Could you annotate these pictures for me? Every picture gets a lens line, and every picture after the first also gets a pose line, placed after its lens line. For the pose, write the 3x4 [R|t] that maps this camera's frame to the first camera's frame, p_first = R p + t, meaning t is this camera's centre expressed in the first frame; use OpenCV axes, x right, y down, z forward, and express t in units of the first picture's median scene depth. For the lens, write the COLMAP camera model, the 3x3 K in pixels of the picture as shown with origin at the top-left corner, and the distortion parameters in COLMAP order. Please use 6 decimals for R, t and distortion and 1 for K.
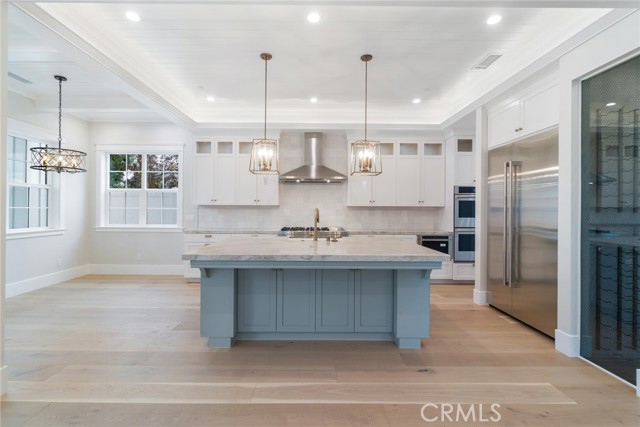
lens RADIAL K [[298.7, 0, 313.6], [0, 298.7, 210.7], [0, 0, 1]] dist [-0.015050, -0.000267]
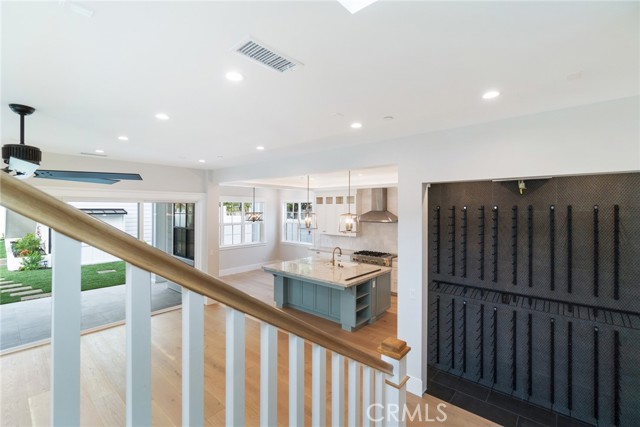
lens RADIAL K [[279.0, 0, 314.5], [0, 279.0, 208.6], [0, 0, 1]] dist [-0.009278, 0.000890]
pose [[0.746505, -0.006690, -0.665346, 0.710381], [-0.000386, 0.999945, -0.010488, -0.154007], [0.665380, 0.008086, 0.746461, -0.244160]]
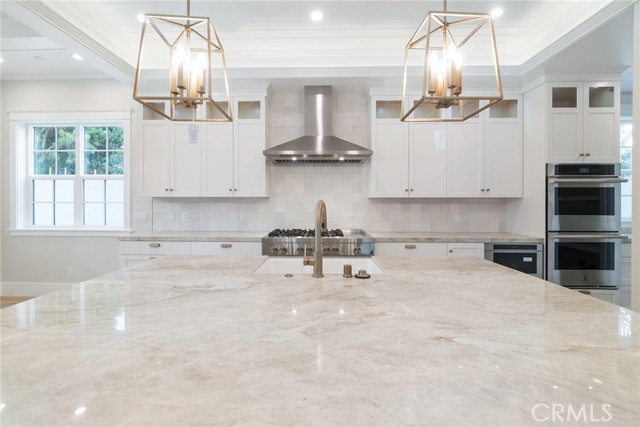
lens RADIAL K [[279.0, 0, 317.8], [0, 279.0, 204.3], [0, 0, 1]] dist [-0.009278, 0.000890]
pose [[0.999721, -0.004640, -0.023180, 0.011296], [0.004684, 0.999987, 0.001835, -0.002417], [0.023171, -0.001943, 0.999730, 0.388731]]
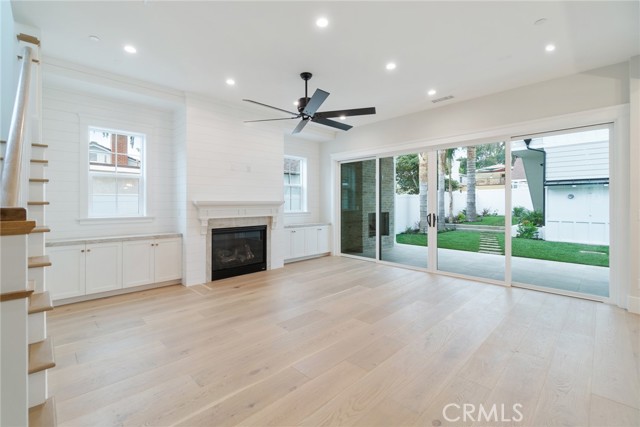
lens RADIAL K [[279.0, 0, 314.4], [0, 279.0, 201.9], [0, 0, 1]] dist [-0.009278, 0.000890]
pose [[-0.727903, -0.009452, -0.685615, 0.530752], [-0.006726, 0.999955, -0.006645, 0.001206], [0.685647, -0.000225, -0.727934, 0.294383]]
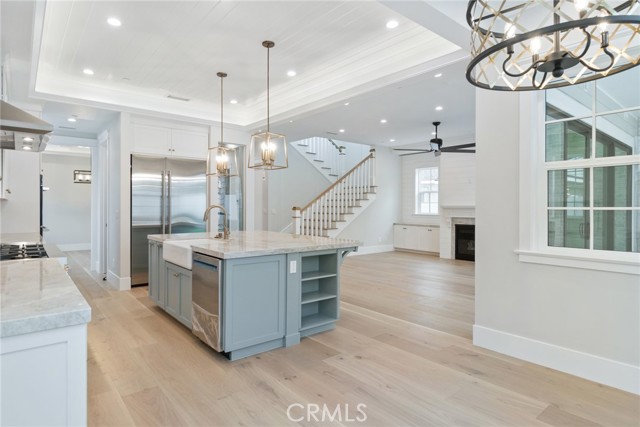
lens RADIAL K [[351.8, 0, 315.3], [0, 351.8, 207.0], [0, 0, 1]] dist [-0.005867, -0.000254]
pose [[-0.630691, -0.014957, 0.775890, -0.690204], [-0.007812, 0.999886, 0.012924, -0.015010], [-0.775994, 0.002090, -0.630736, 0.981217]]
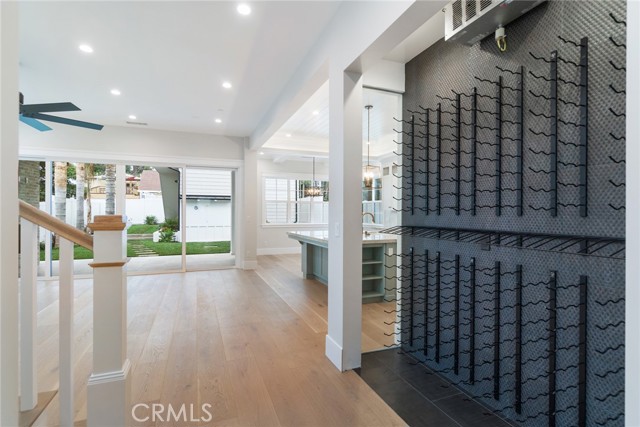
lens RADIAL K [[298.7, 0, 316.6], [0, 298.7, 213.8], [0, 0, 1]] dist [-0.015050, -0.000267]
pose [[0.364993, -0.002327, -0.931007, 0.889503], [-0.002000, 0.999993, -0.003284, 0.003343], [0.931008, 0.003061, 0.364986, 0.152125]]
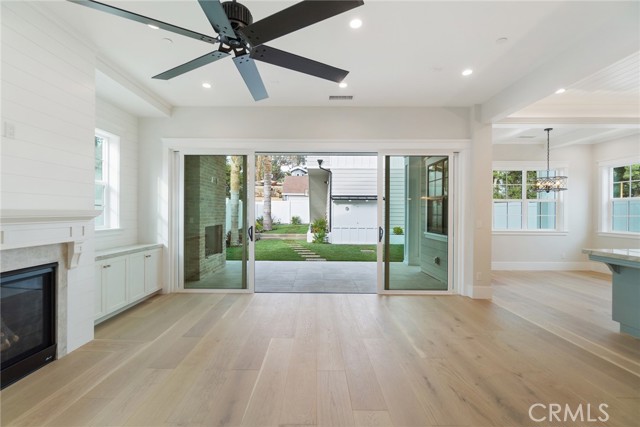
lens RADIAL K [[279.0, 0, 313.5], [0, 279.0, 212.3], [0, 0, 1]] dist [-0.009278, 0.000890]
pose [[-0.020881, -0.008665, -0.999744, 0.419110], [-0.009020, 0.999923, -0.008478, -0.003280], [0.999741, 0.008841, -0.020958, -0.120118]]
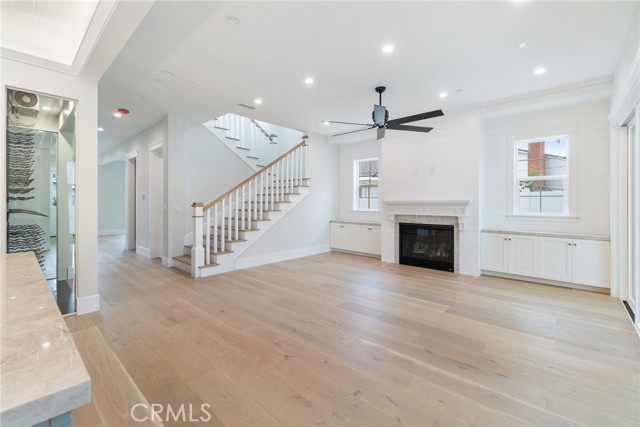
lens RADIAL K [[279.0, 0, 314.8], [0, 279.0, 202.8], [0, 0, 1]] dist [-0.009278, 0.000890]
pose [[-0.731371, -0.011031, 0.681891, -0.338680], [-0.006178, 0.999935, 0.009550, -0.005109], [-0.681952, 0.002772, -0.731391, 0.475379]]
